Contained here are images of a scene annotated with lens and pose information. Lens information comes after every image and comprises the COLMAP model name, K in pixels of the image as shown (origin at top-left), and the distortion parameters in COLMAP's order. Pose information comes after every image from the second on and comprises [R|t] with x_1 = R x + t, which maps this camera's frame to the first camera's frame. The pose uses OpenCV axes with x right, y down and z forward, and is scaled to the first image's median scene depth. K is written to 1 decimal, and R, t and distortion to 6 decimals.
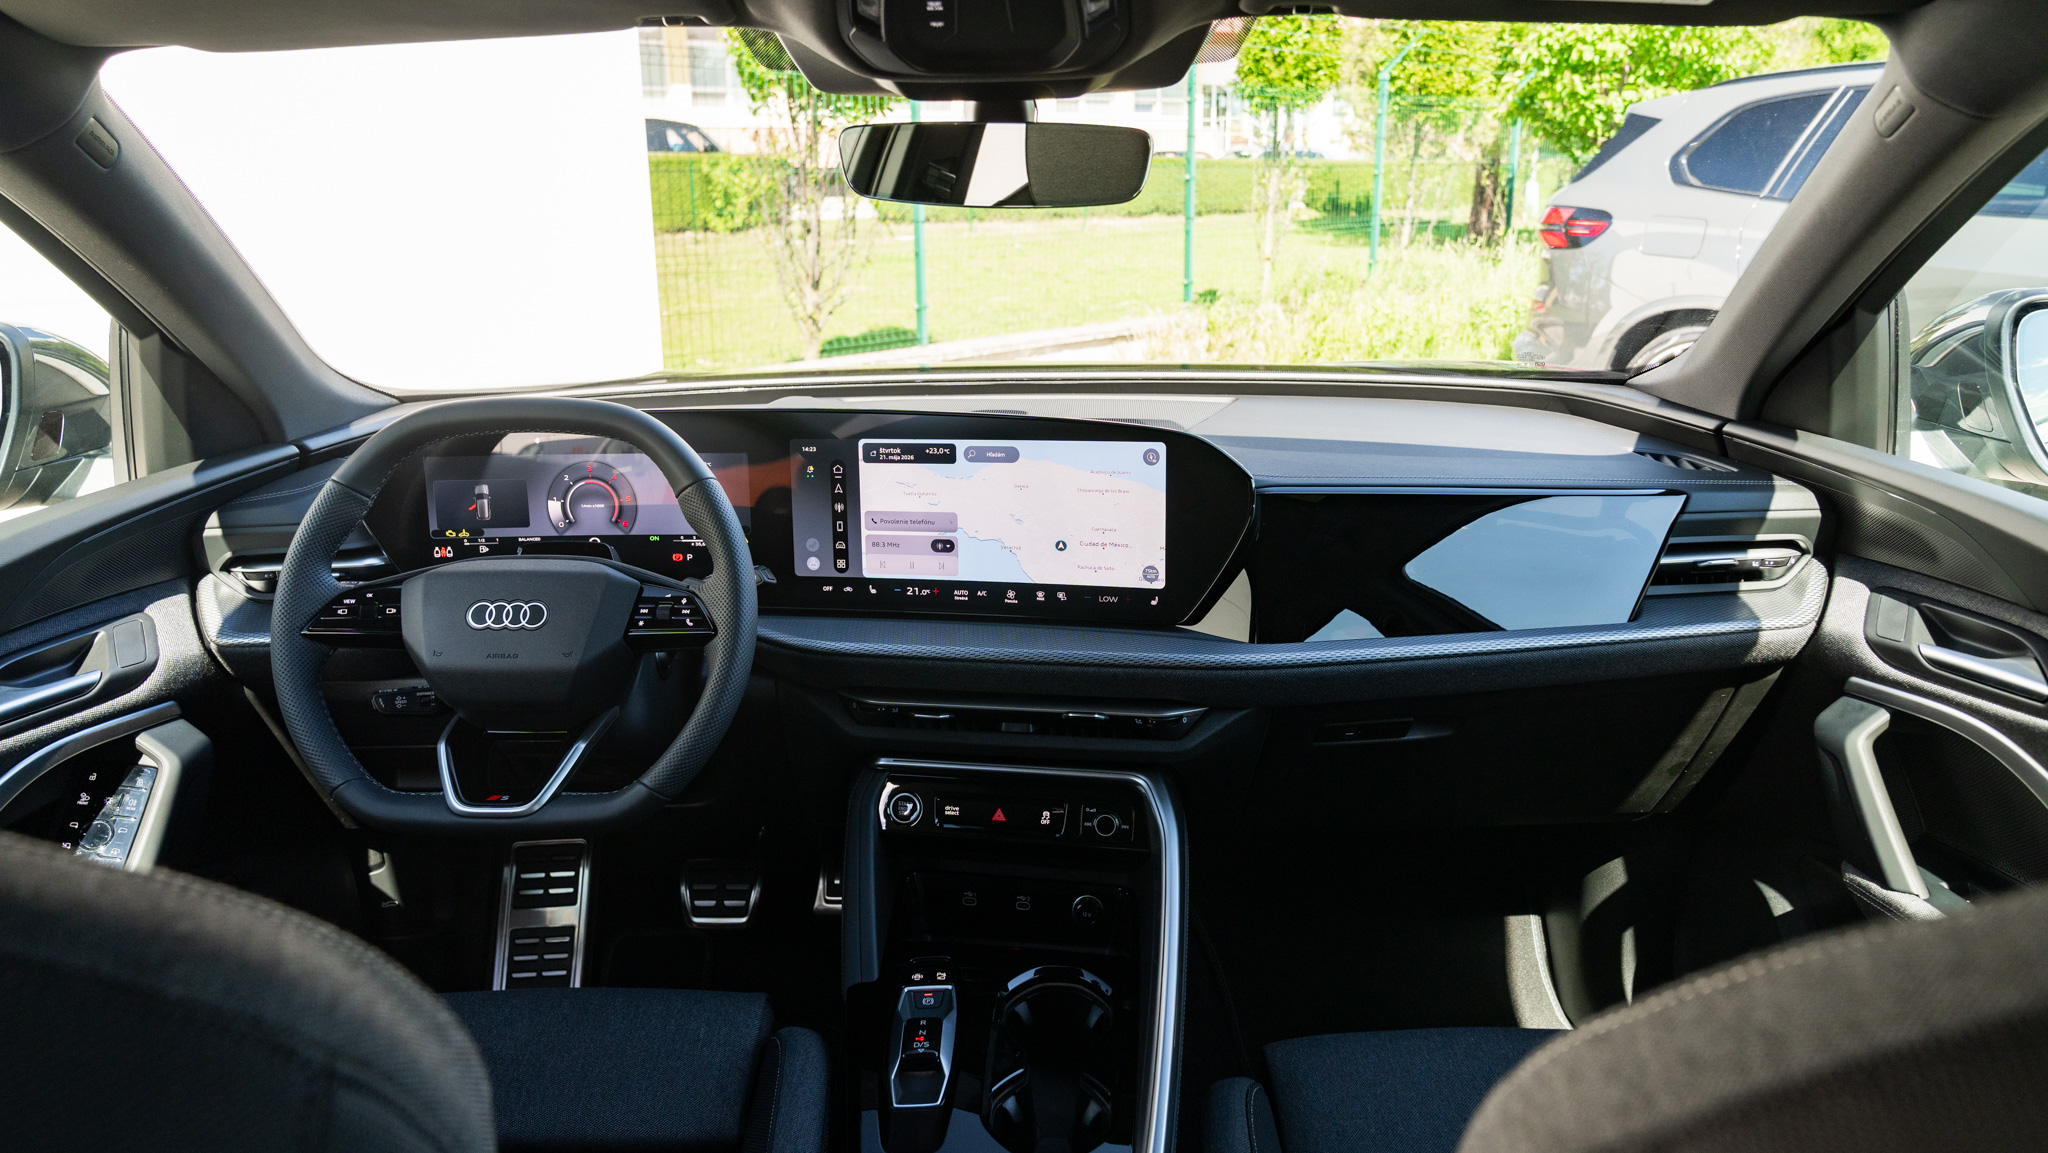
lens RADIAL K [[1356.8, 0, 1024.0], [0, 1356.8, 576.5], [0, 0, 1]] dist [-0.038345, 0.042246]
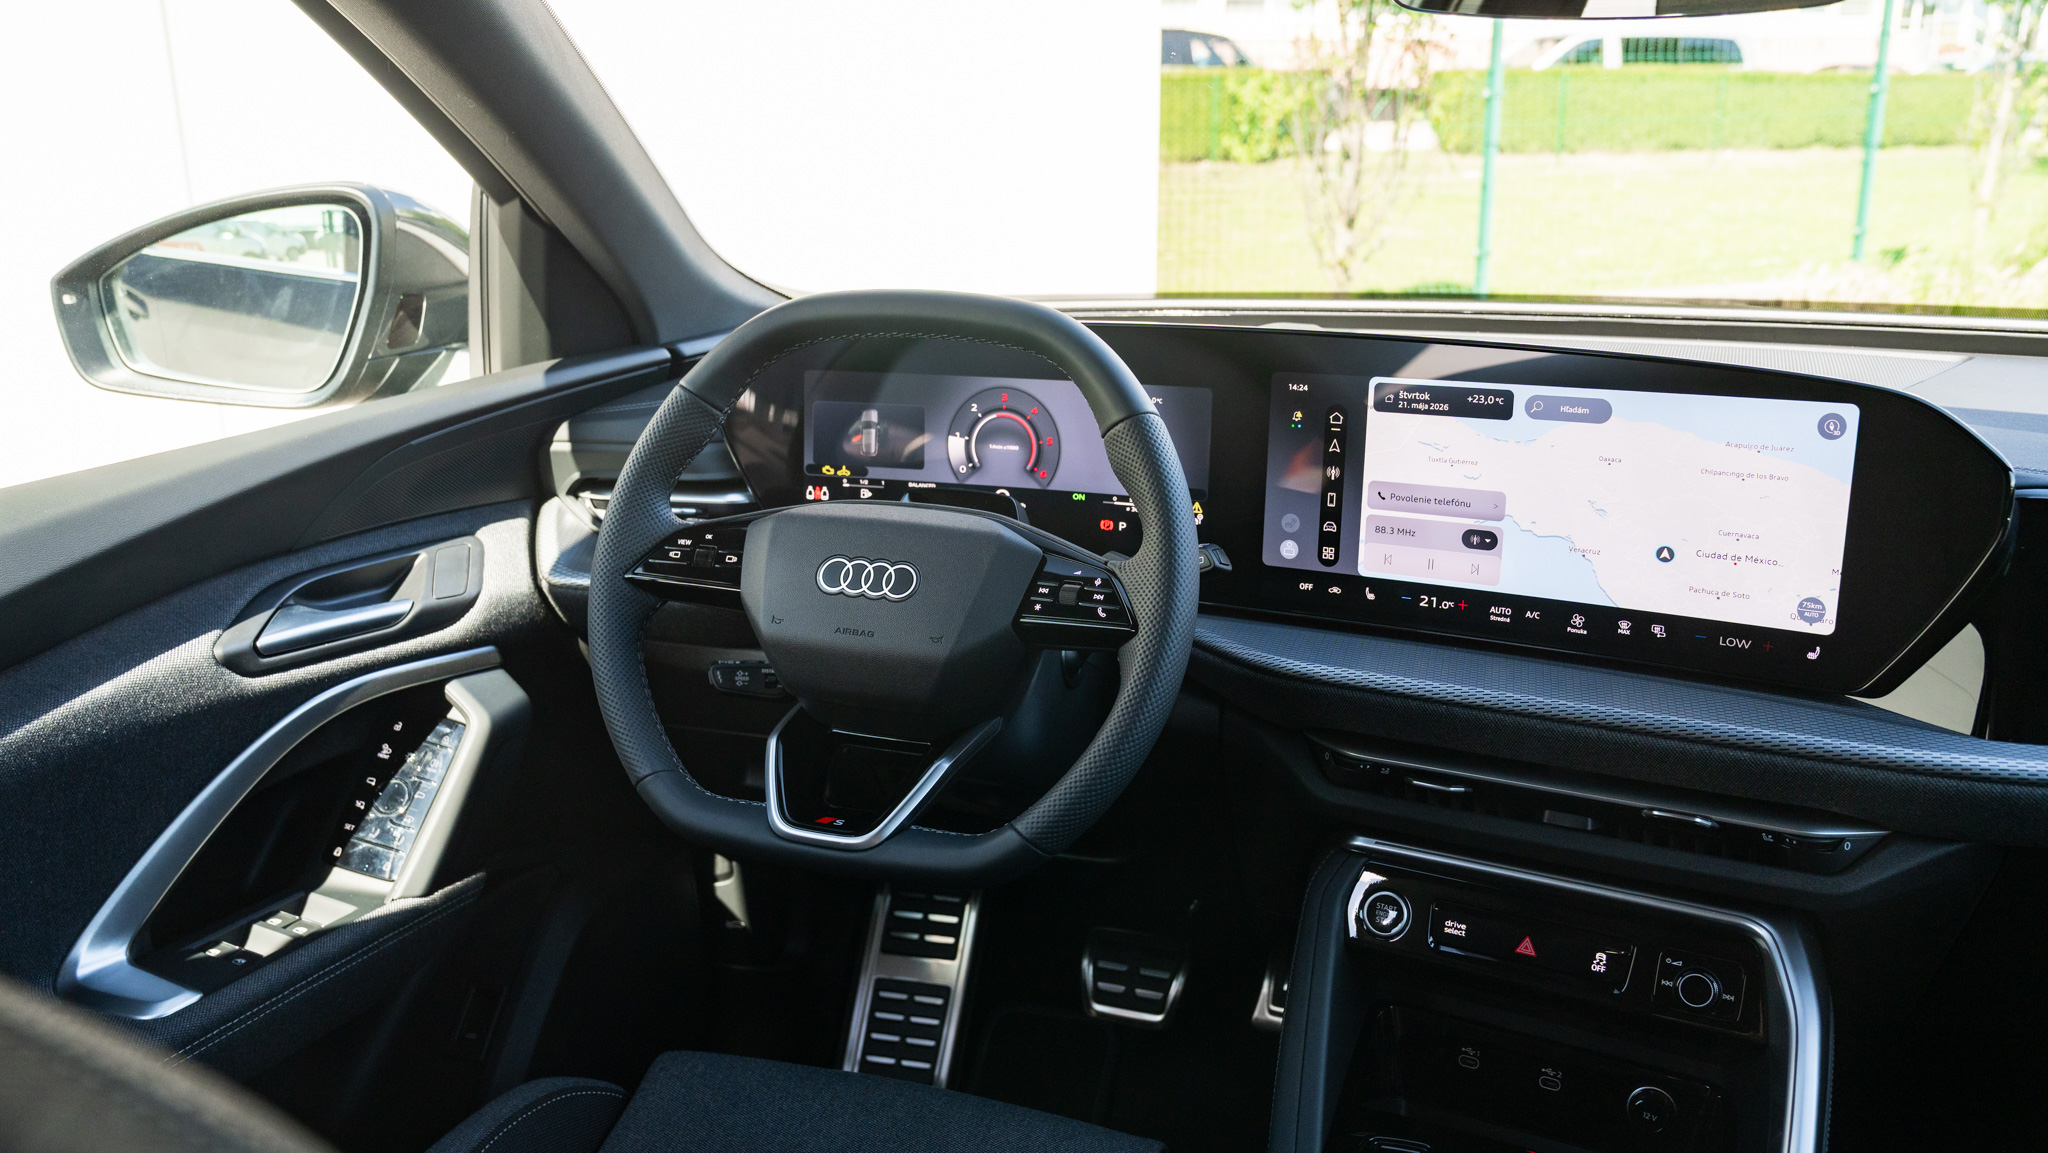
lens RADIAL K [[1650.2, 0, 1024.0], [0, 1650.2, 576.5], [0, 0, 1]] dist [-0.005692, 0.012858]
pose [[0.942005, 0.092678, -0.322548, -0.006527], [-0.093767, 0.995519, 0.012198, 0.007324], [0.322233, 0.018754, 0.946475, 0.144433]]
